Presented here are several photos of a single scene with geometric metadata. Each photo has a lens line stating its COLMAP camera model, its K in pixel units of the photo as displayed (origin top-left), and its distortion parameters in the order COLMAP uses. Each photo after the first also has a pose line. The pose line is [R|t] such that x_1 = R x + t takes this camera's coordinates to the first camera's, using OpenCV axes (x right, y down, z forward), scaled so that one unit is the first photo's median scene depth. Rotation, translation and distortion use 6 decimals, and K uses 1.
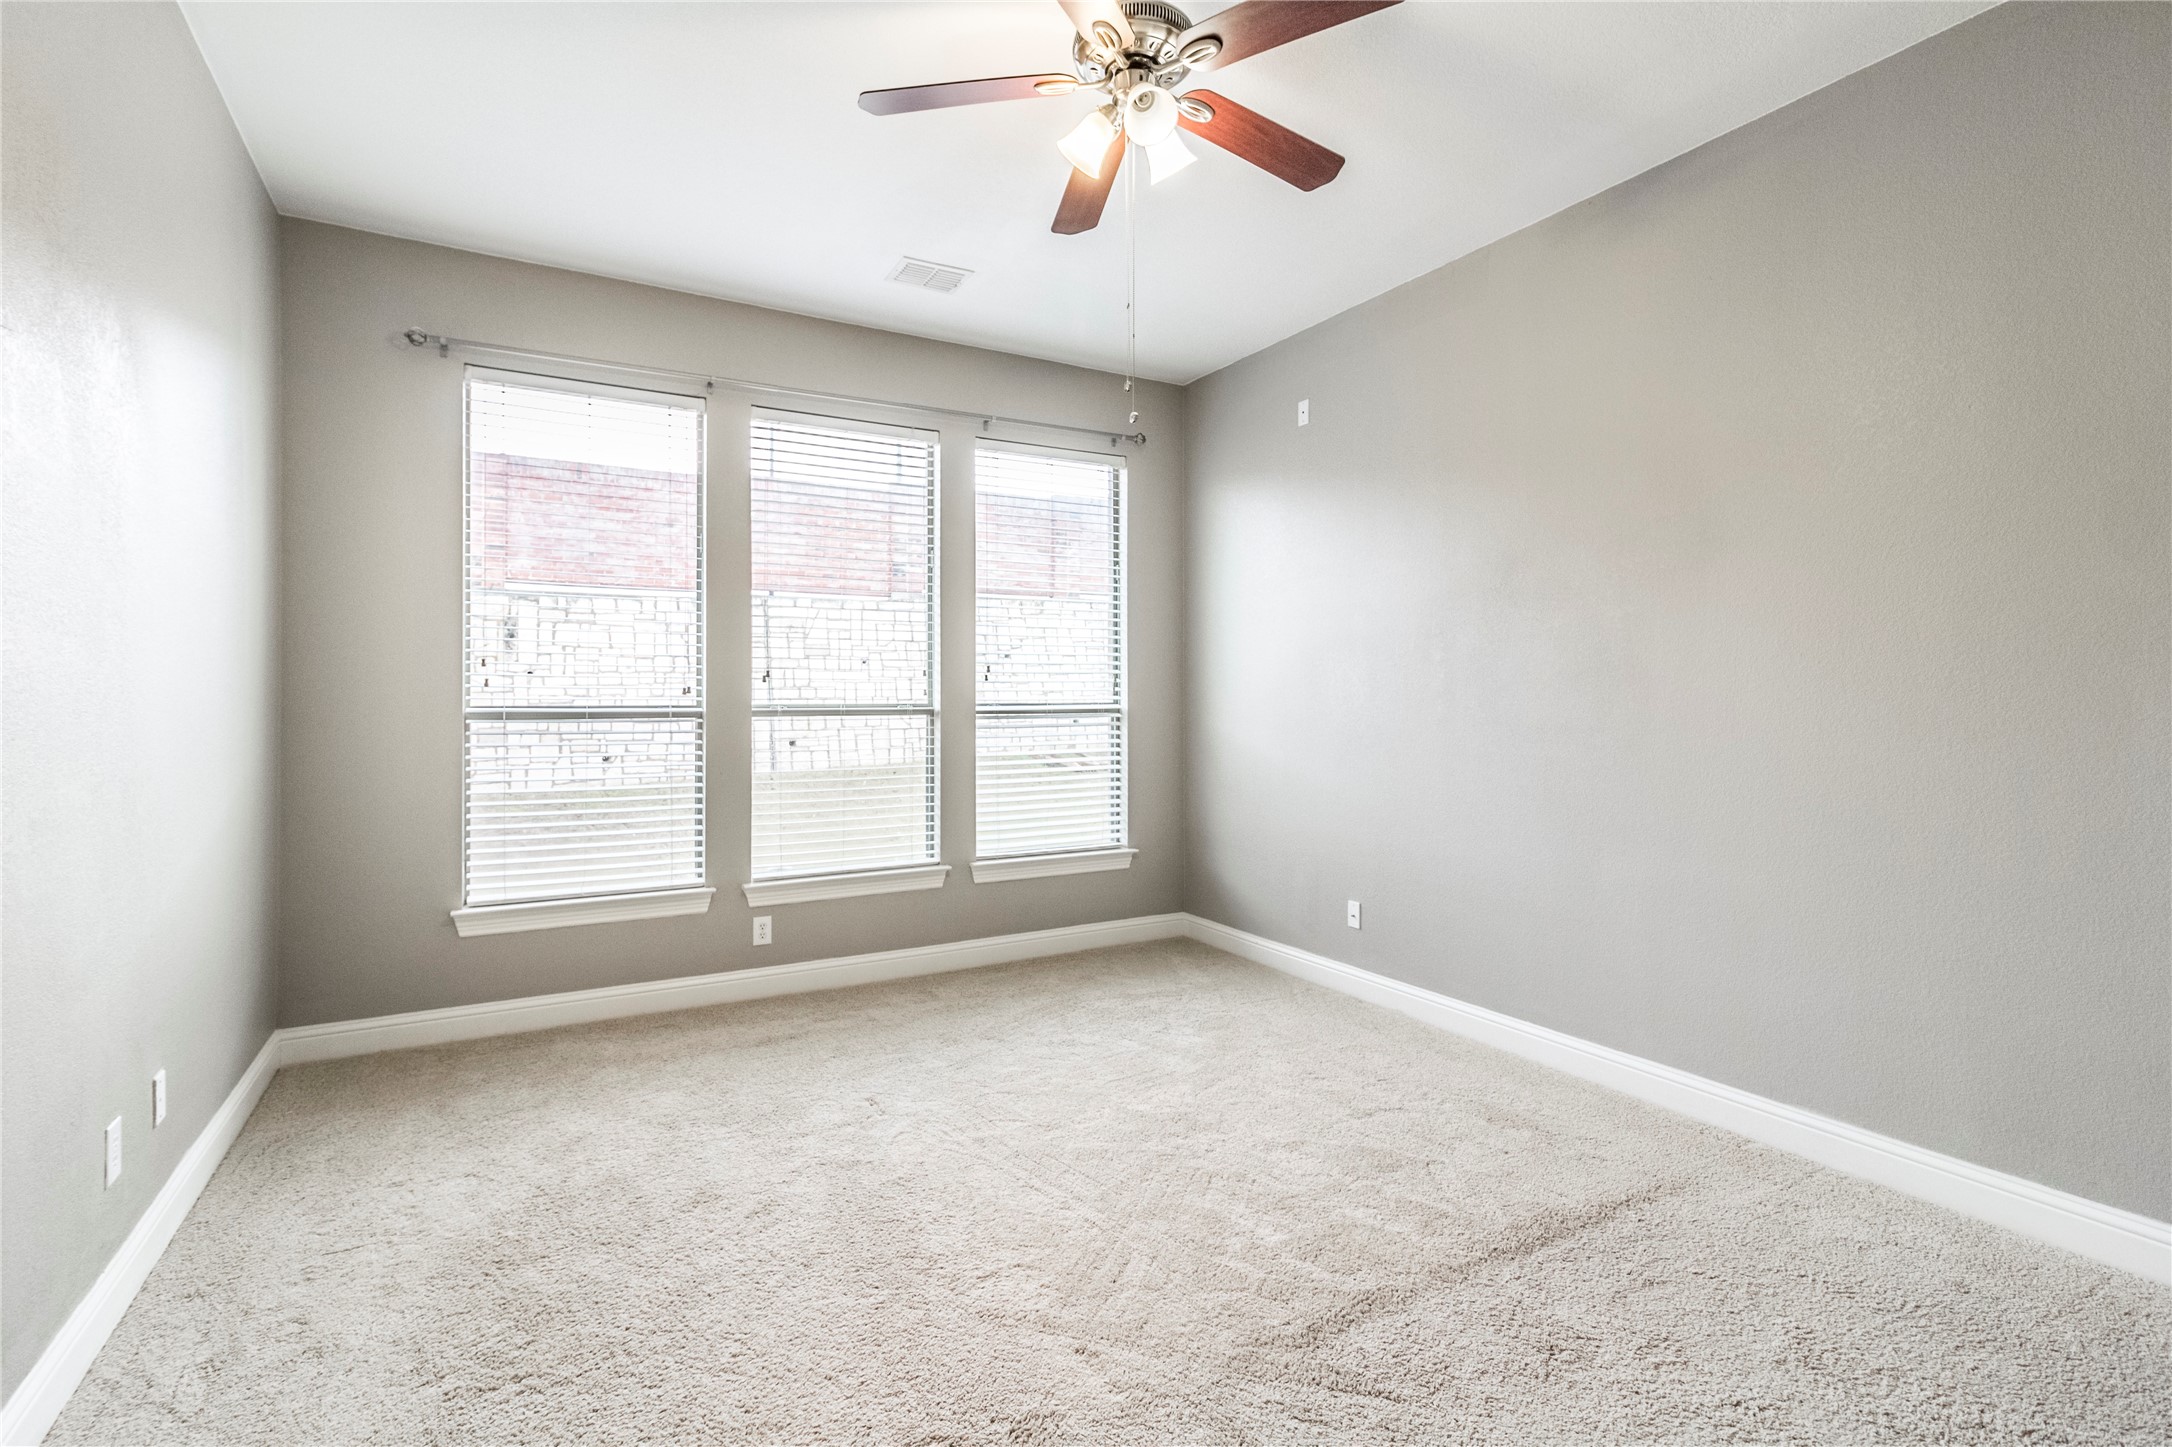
lens RADIAL K [[997.2, 0, 1113.5], [0, 997.2, 697.1], [0, 0, 1]] dist [0.004298, -0.000710]
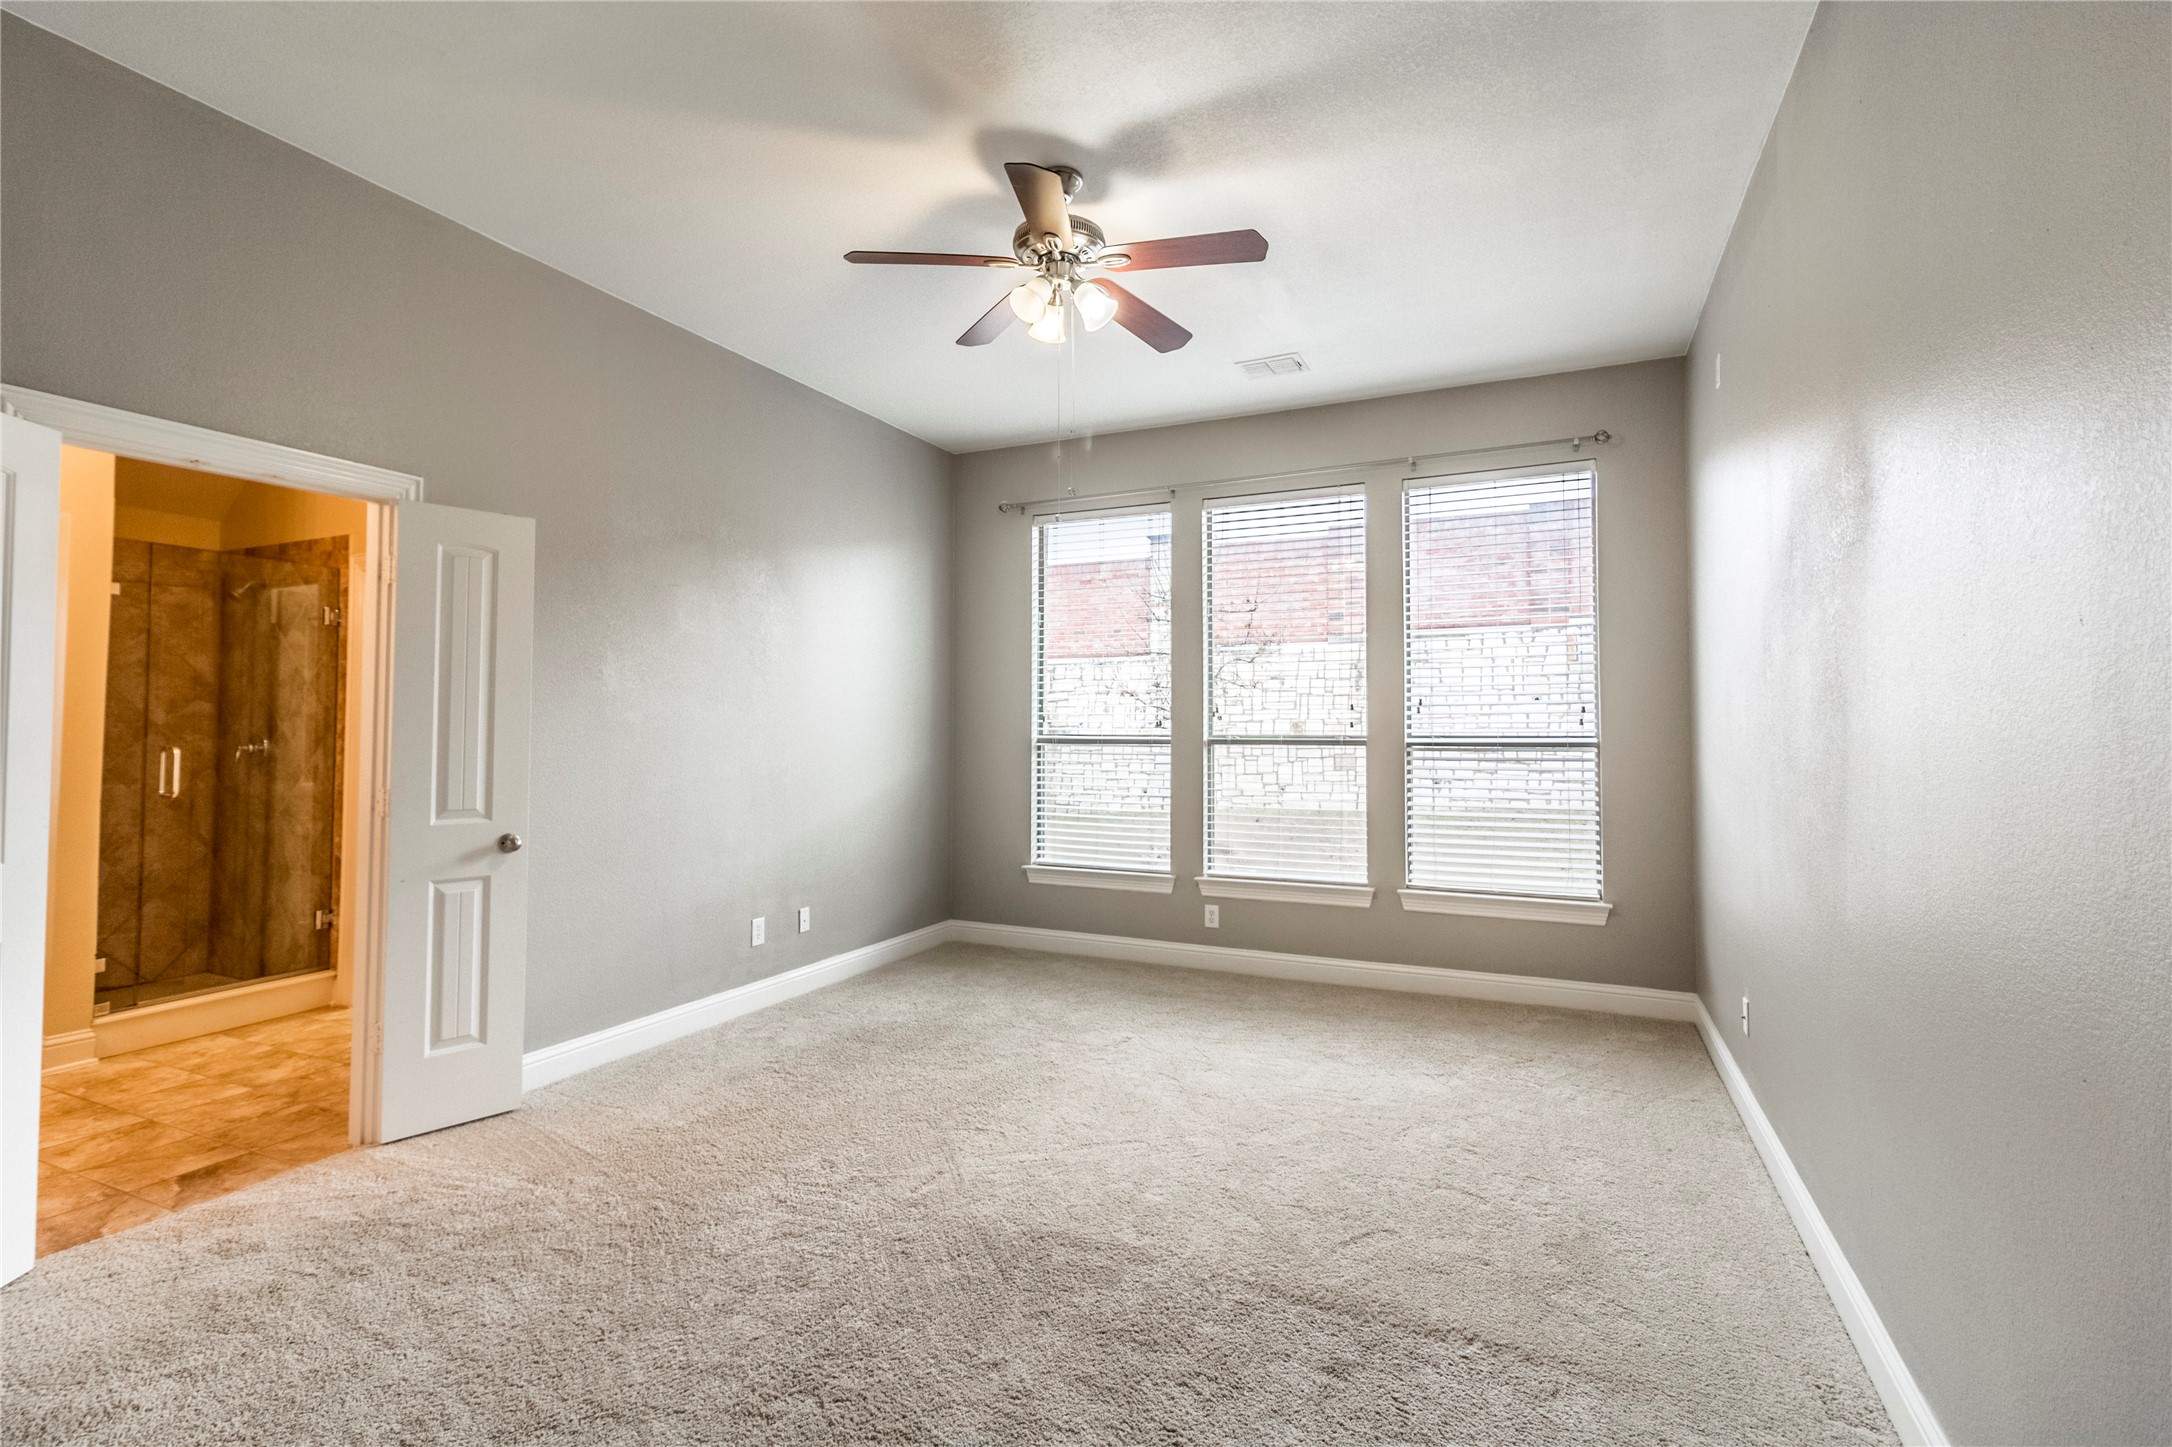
lens RADIAL K [[997.2, 0, 1066.0], [0, 997.2, 705.3], [0, 0, 1]] dist [0.004298, -0.000710]
pose [[0.571969, -0.016560, -0.820108, 0.501138], [-0.001811, 0.999768, -0.021451, -0.002565], [0.820273, 0.013754, 0.571806, 0.115432]]
